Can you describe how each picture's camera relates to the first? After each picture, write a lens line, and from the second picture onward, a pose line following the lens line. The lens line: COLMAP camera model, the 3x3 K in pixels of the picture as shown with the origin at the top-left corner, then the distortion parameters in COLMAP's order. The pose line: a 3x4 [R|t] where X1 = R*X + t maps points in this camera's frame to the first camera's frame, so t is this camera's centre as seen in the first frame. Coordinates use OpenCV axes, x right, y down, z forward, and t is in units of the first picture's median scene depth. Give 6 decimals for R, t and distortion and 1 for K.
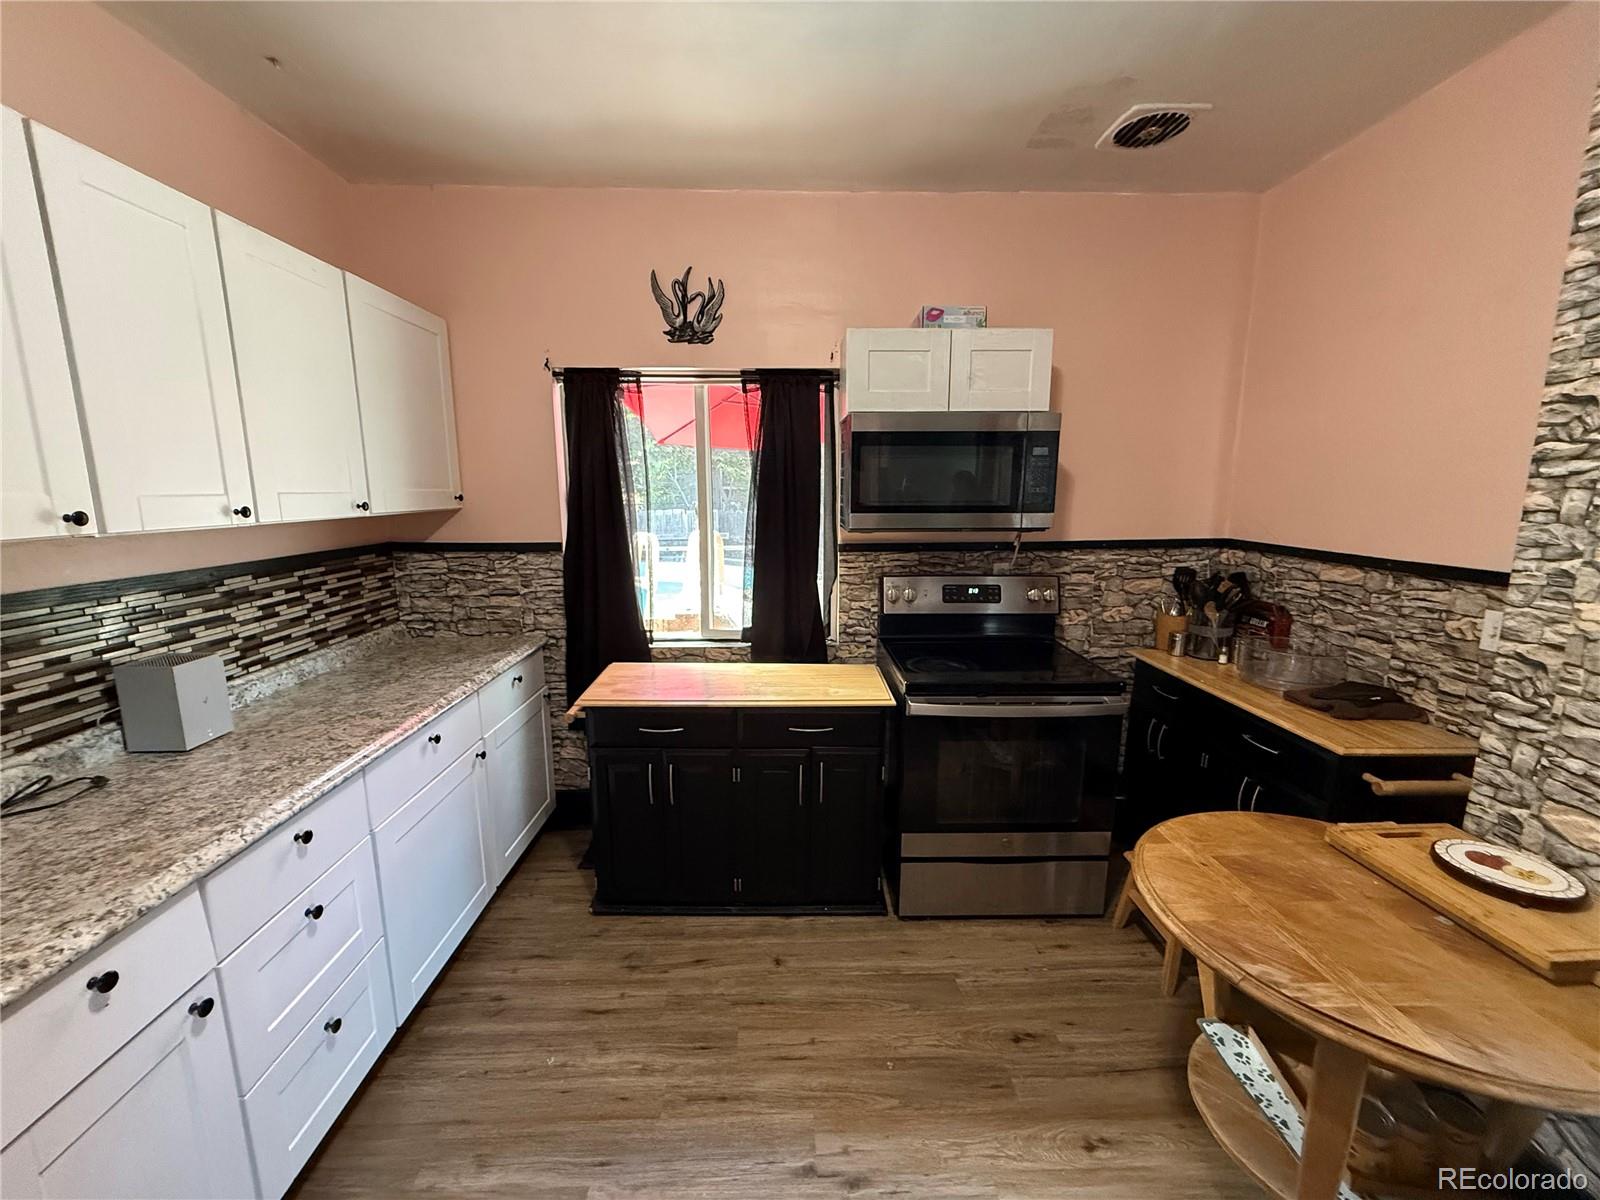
lens RADIAL K [[635.2, 0, 795.4], [0, 635.2, 599.6], [0, 0, 1]] dist [0.000479, -0.000434]
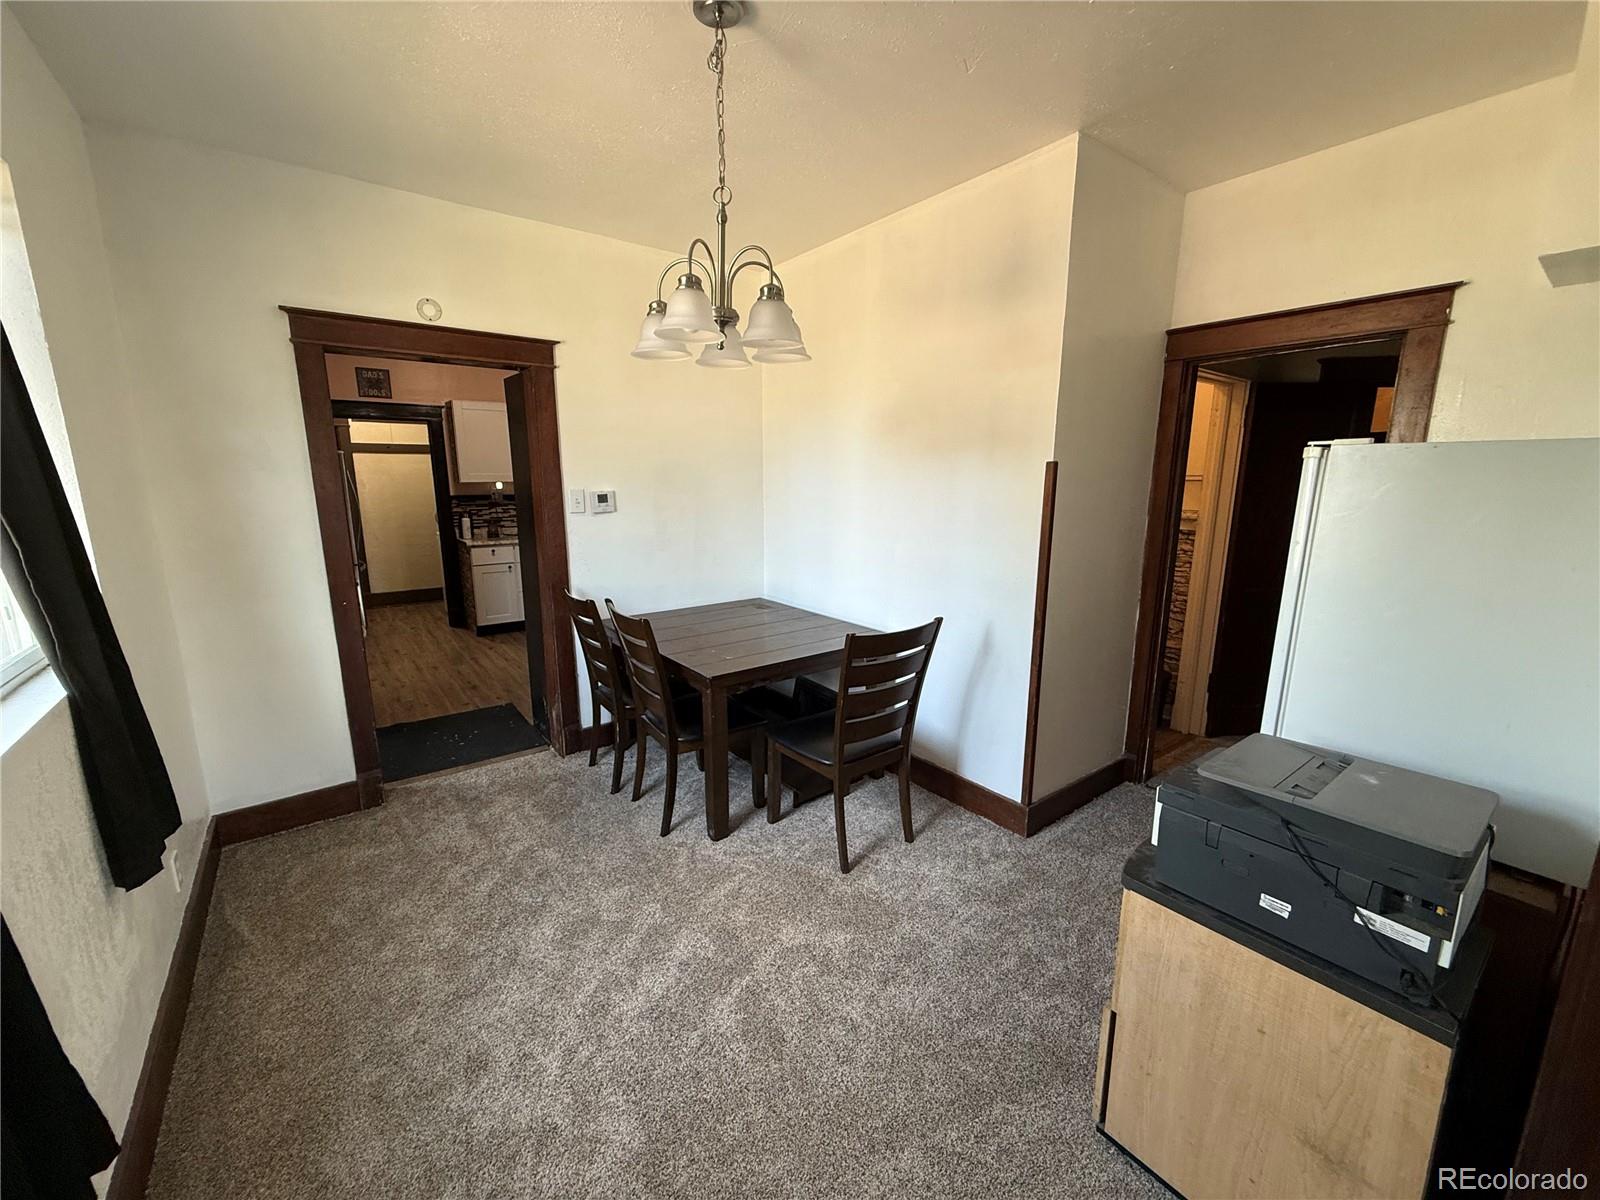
lens RADIAL K [[635.2, 0, 796.1], [0, 635.2, 600.4], [0, 0, 1]] dist [0.000479, -0.000434]
pose [[0.581658, 0.160705, -0.797401, 2.280670], [-0.139827, 0.985452, 0.096608, 0.020803], [0.801325, 0.055306, 0.595667, -0.127059]]
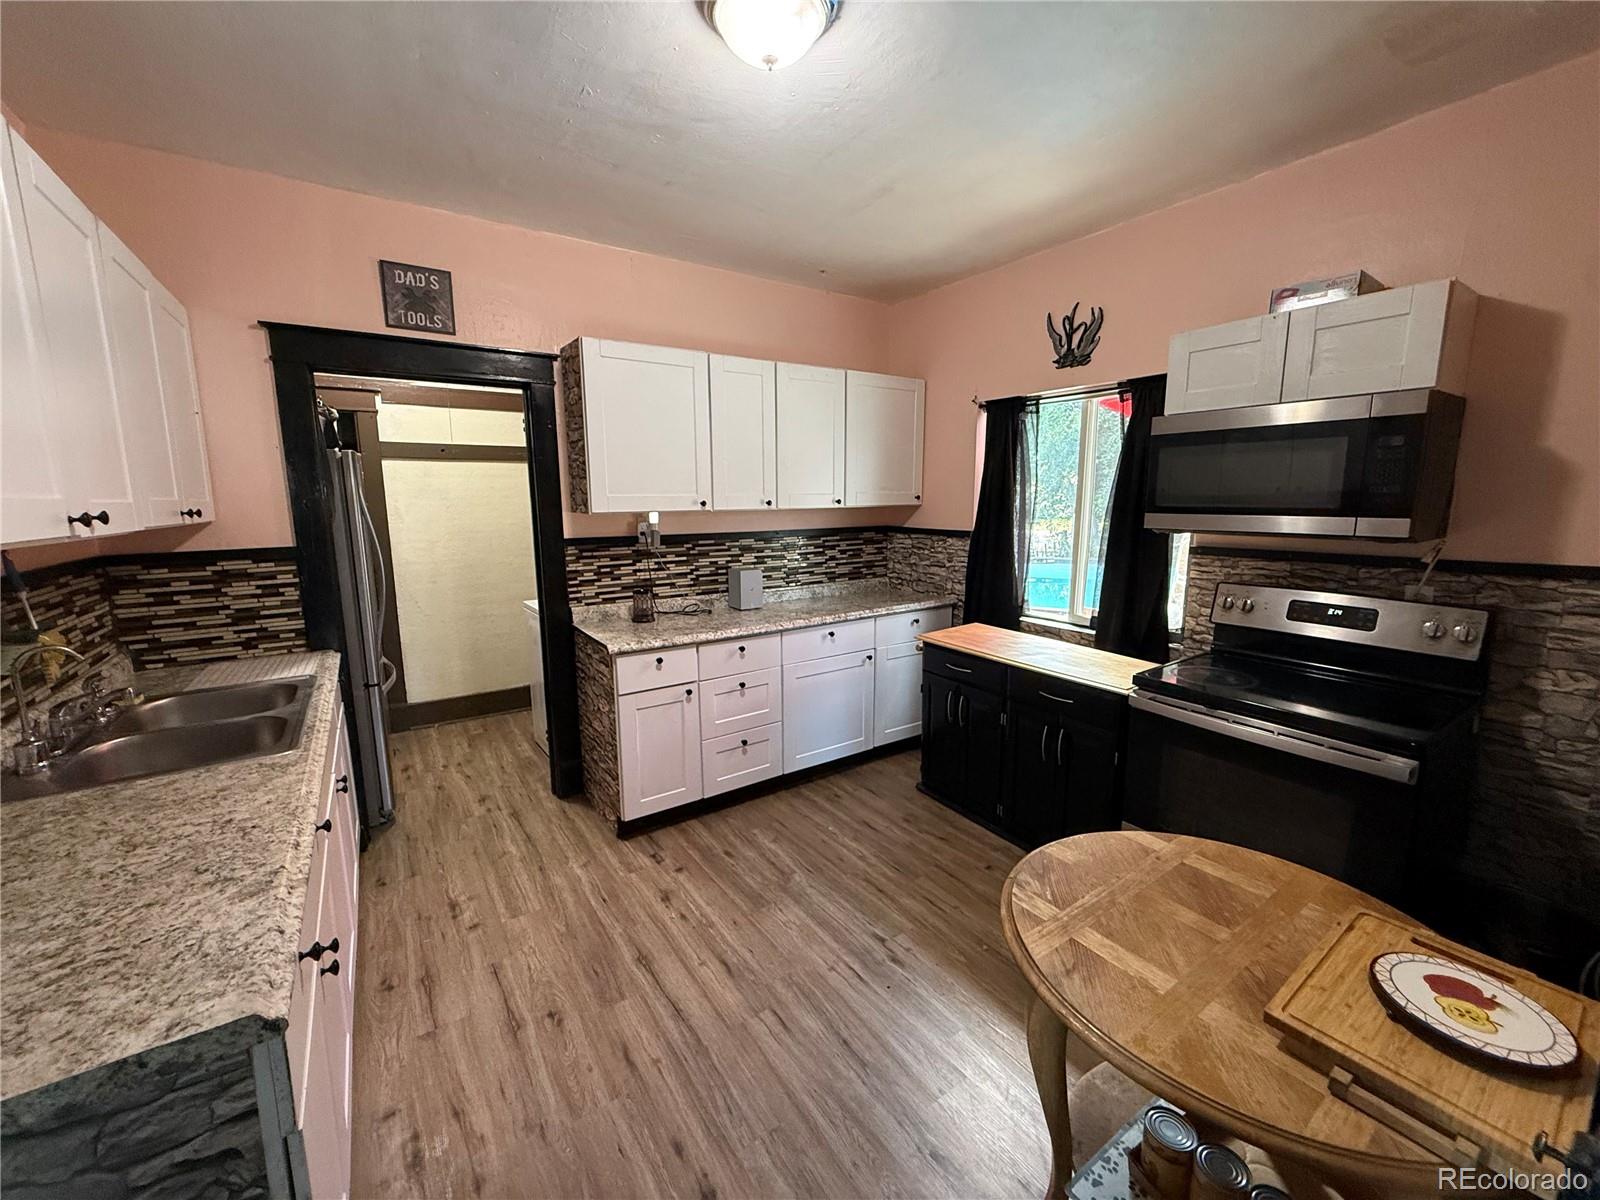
lens RADIAL K [[635.2, 0, 798.7], [0, 635.2, 599.3], [0, 0, 1]] dist [0.000479, -0.000434]
pose [[0.538205, 0.136528, -0.831682, 0.647746], [-0.140486, 0.987519, 0.071198, 0.009869], [0.831023, 0.078520, 0.550668, -0.038818]]
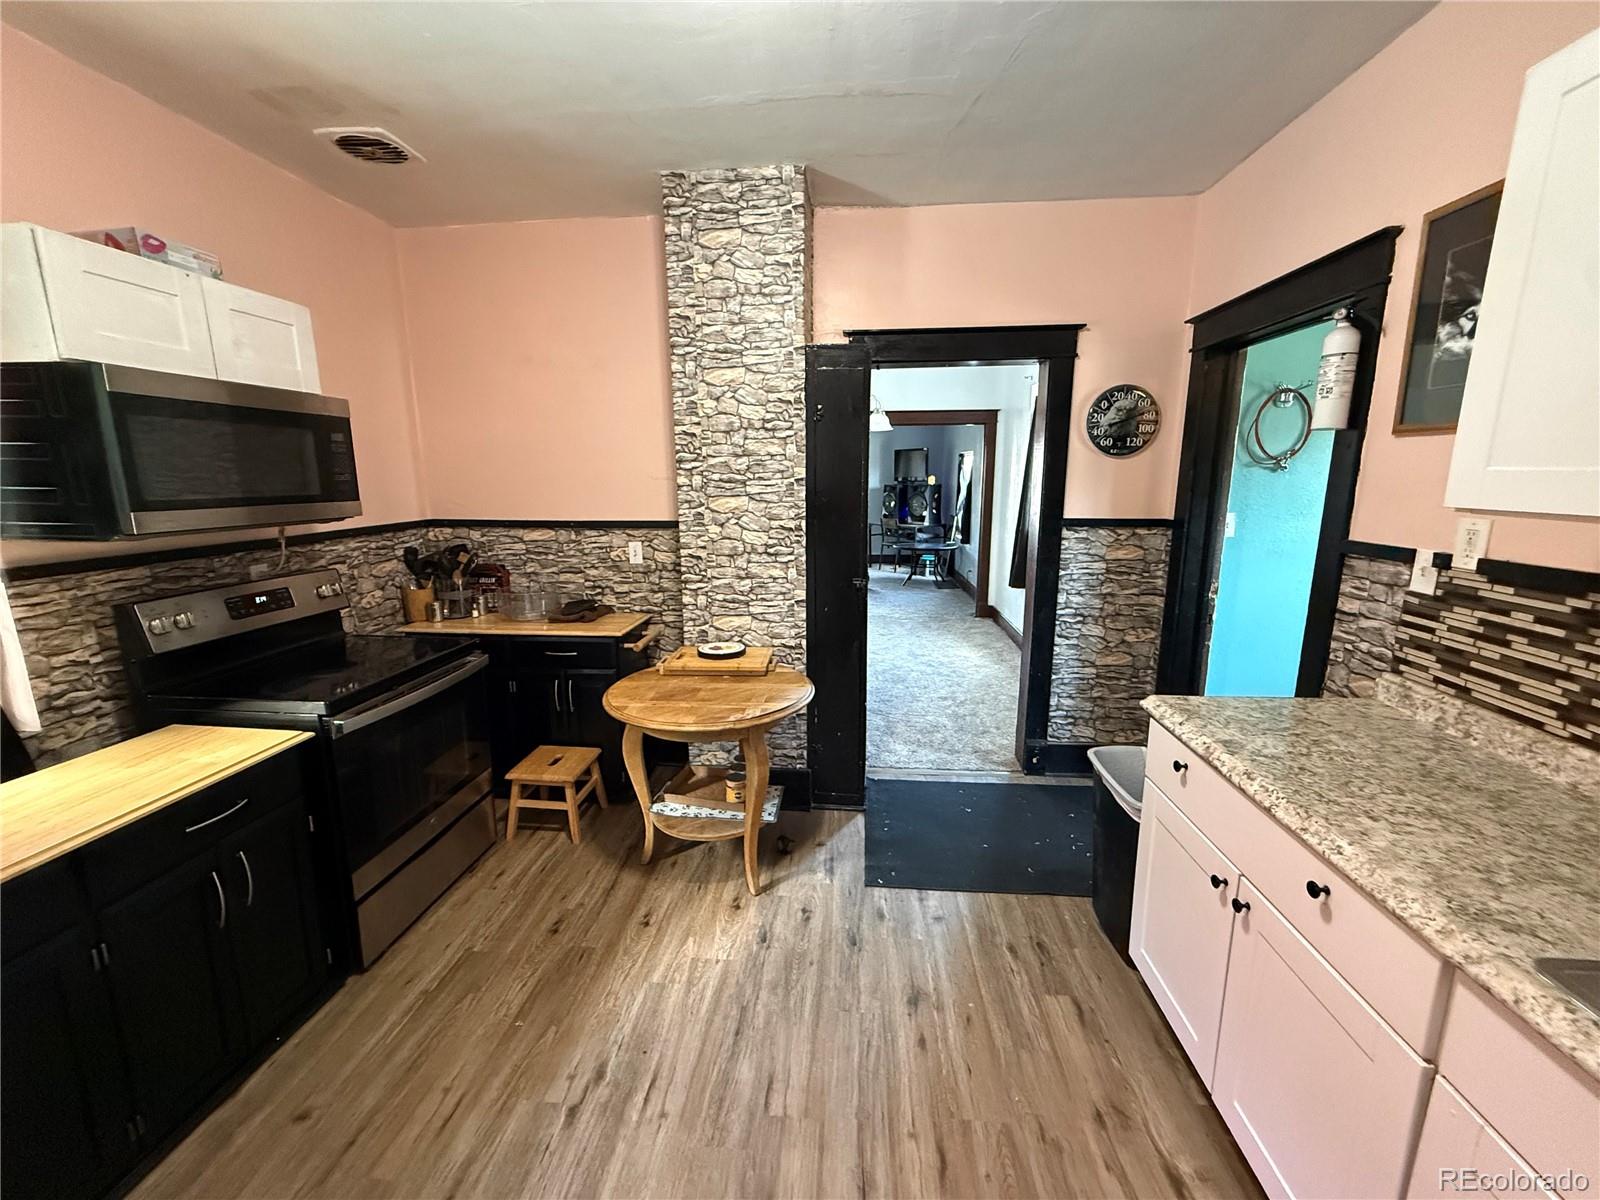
lens RADIAL K [[635.2, 0, 797.1], [0, 635.2, 598.3], [0, 0, 1]] dist [0.000479, -0.000434]
pose [[0.117658, -0.185748, 0.975528, -0.496702], [0.176910, 0.970558, 0.163465, -0.029757], [-0.977169, 0.153348, 0.147054, 0.206117]]
